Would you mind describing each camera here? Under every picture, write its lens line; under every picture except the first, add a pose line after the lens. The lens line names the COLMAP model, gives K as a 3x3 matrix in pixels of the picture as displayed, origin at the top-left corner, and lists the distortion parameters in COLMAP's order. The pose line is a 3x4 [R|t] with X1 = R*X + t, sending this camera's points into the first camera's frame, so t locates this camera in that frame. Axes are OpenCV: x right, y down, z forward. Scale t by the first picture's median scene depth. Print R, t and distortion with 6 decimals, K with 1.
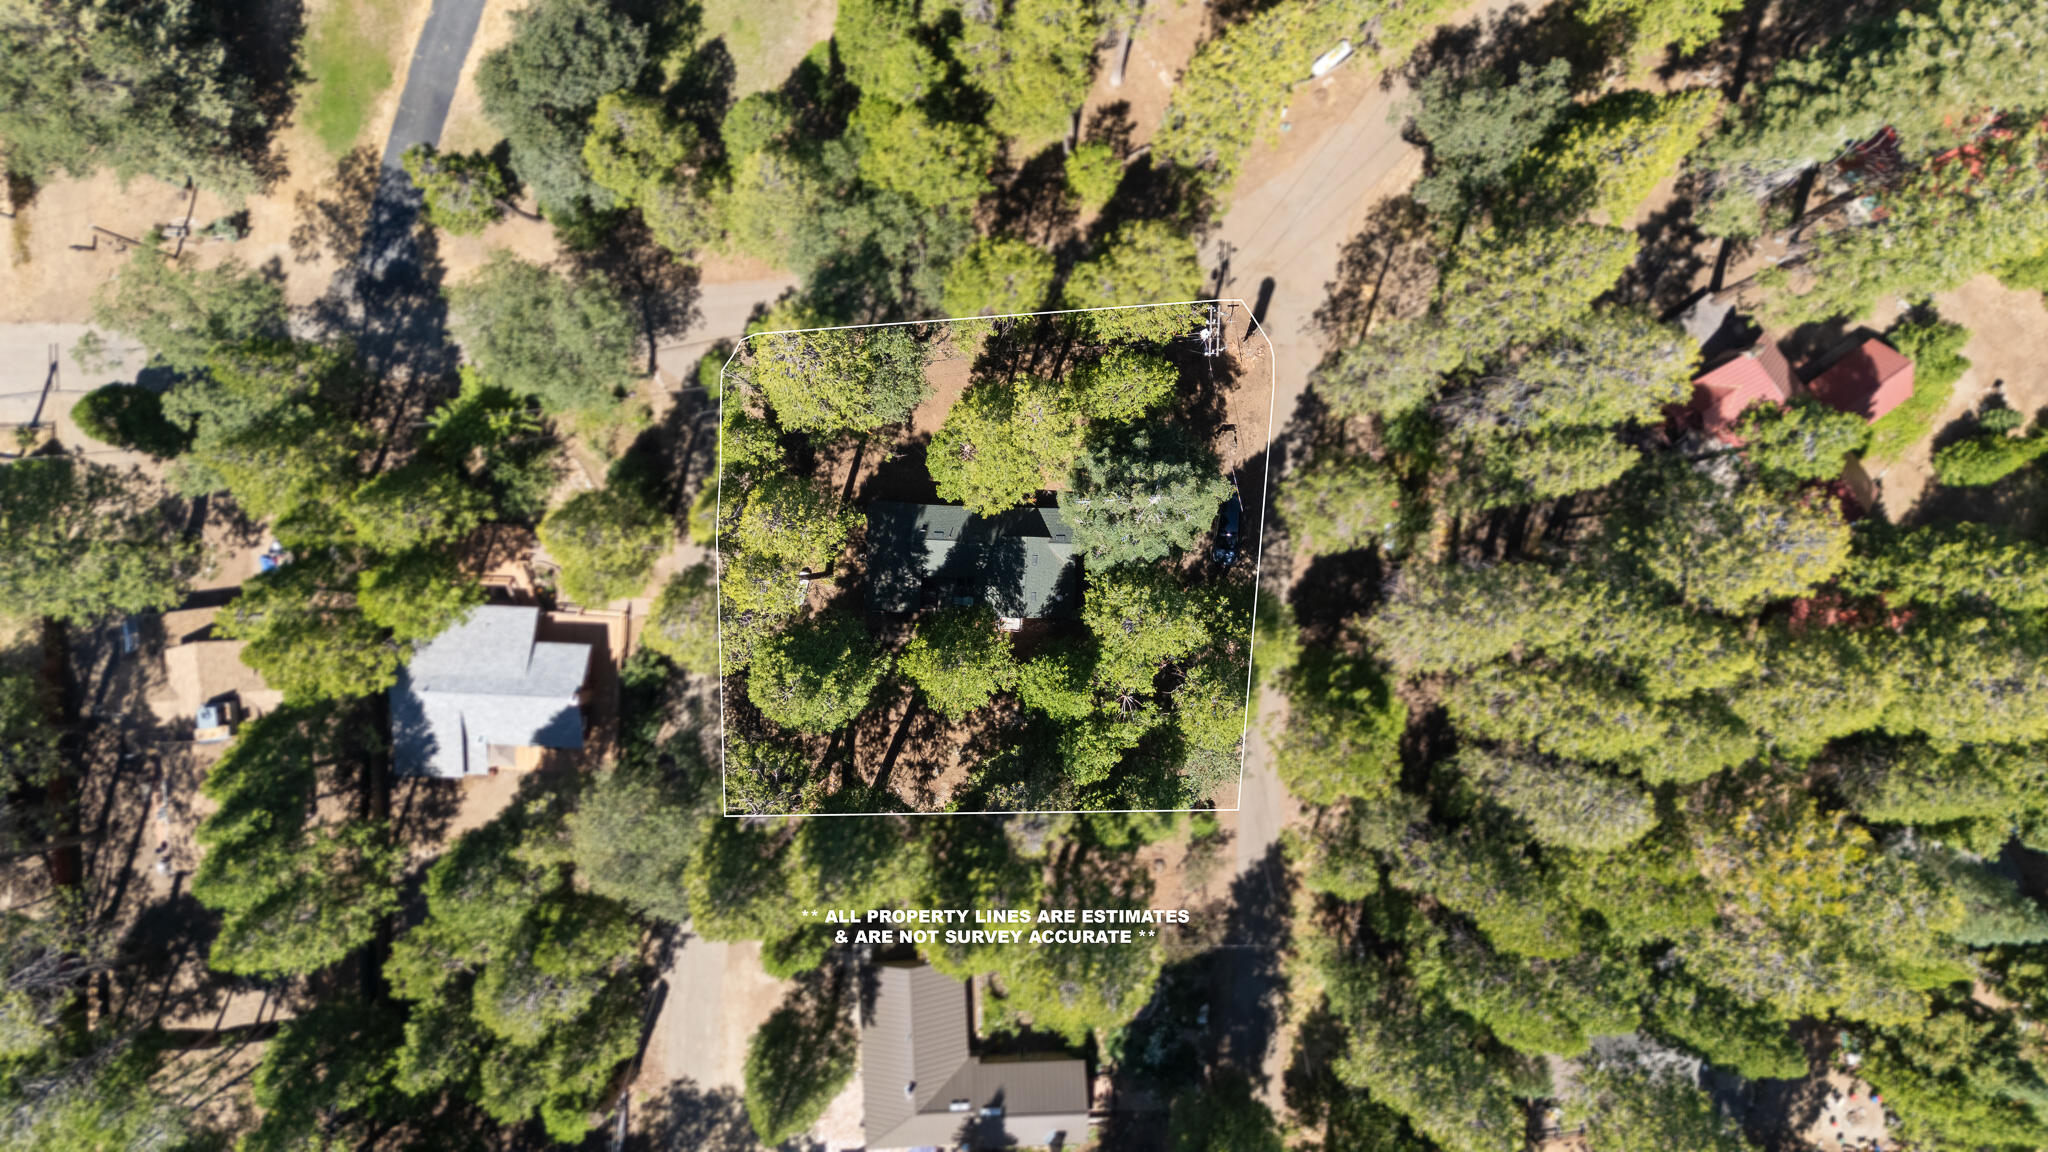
lens RADIAL K [[1491.0, 0, 1024.0], [0, 1491.0, 576.0], [0, 0, 1]] dist [0.084114, -0.104729]
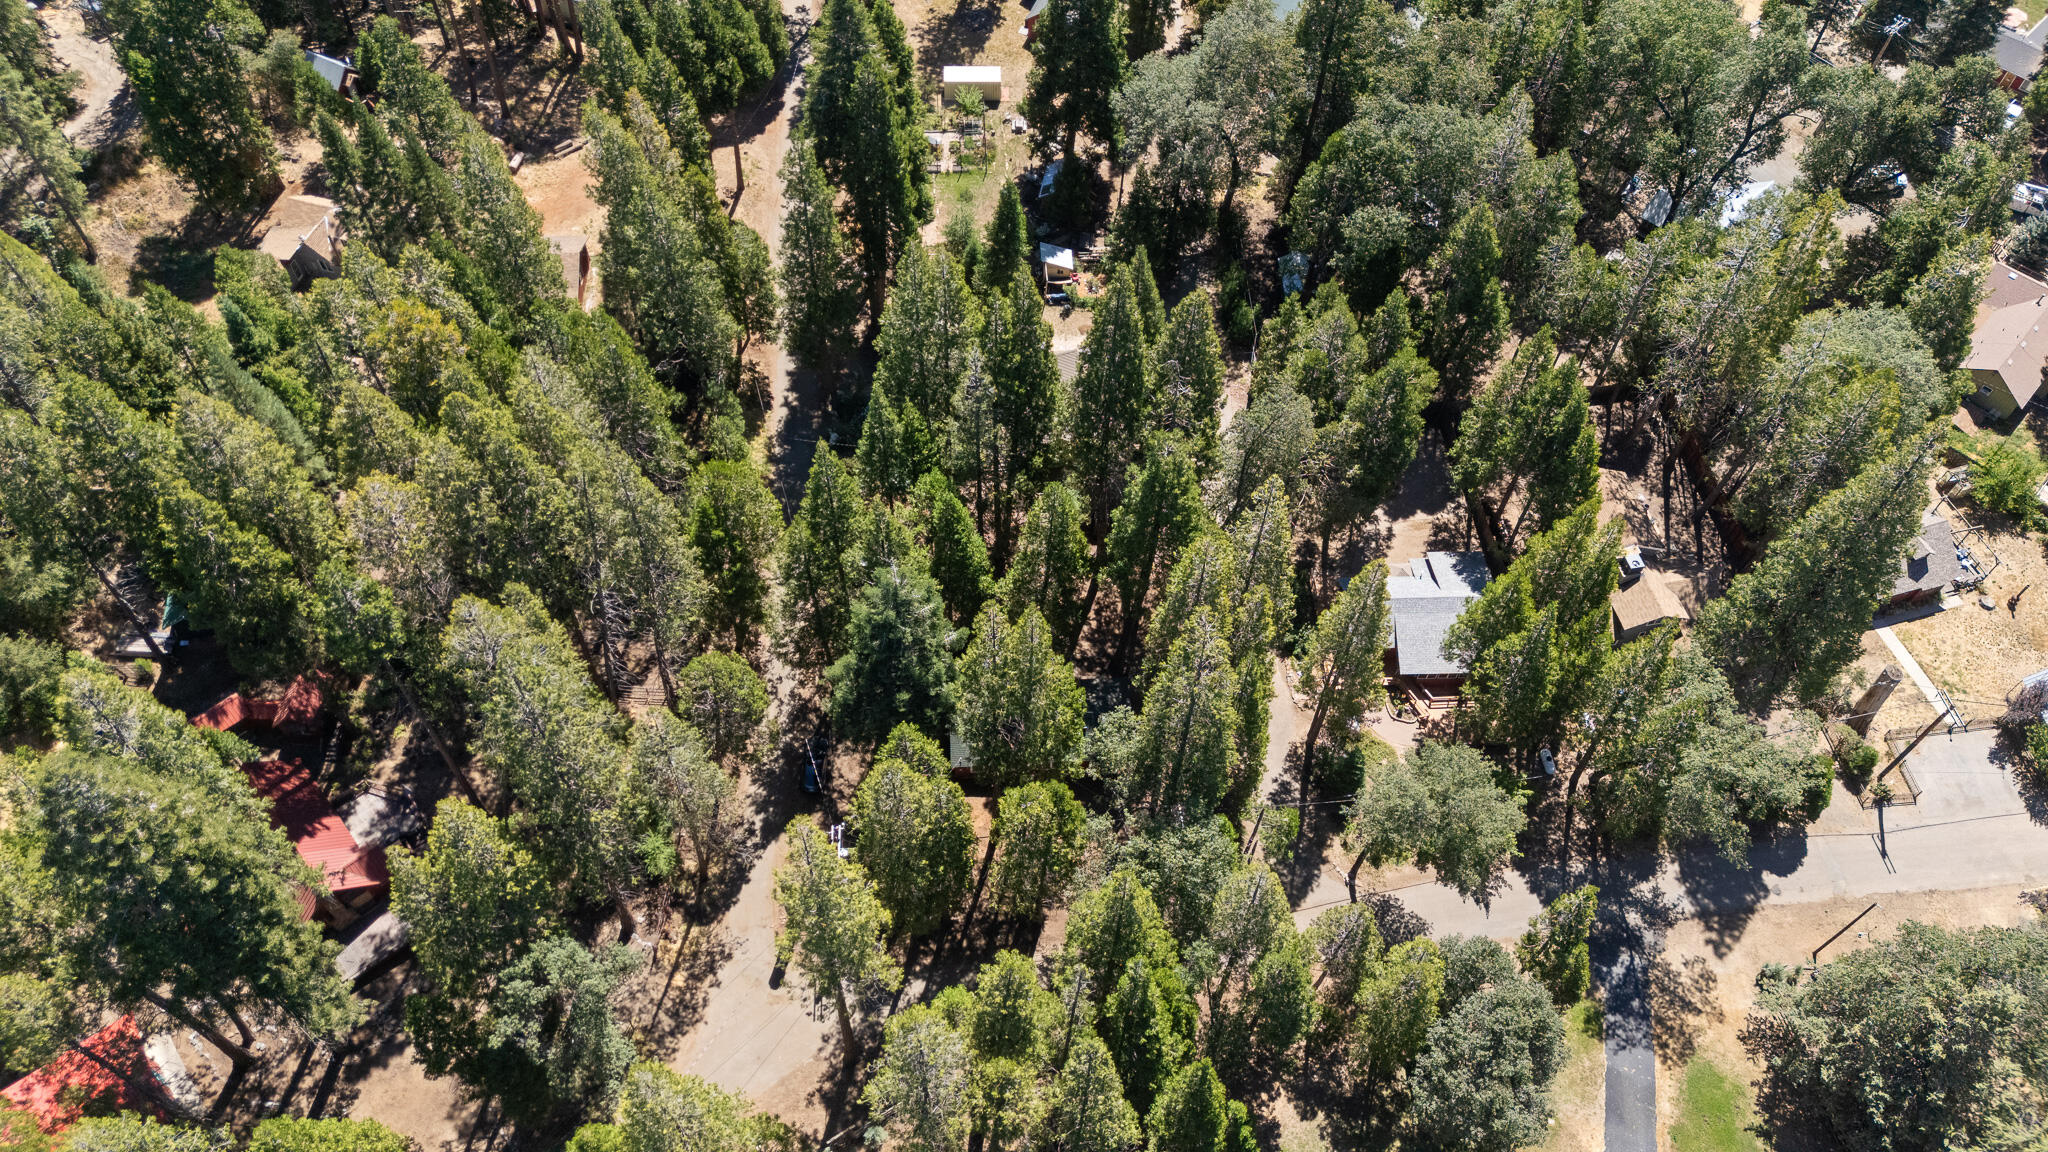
lens RADIAL K [[1491.0, 0, 1024.0], [0, 1491.0, 576.0], [0, 0, 1]] dist [0.084114, -0.104729]
pose [[-0.996142, 0.055924, -0.067631, 0.047642], [-0.084639, -0.815858, 0.572024, -0.563315], [-0.023187, 0.575541, 0.817444, -0.003472]]
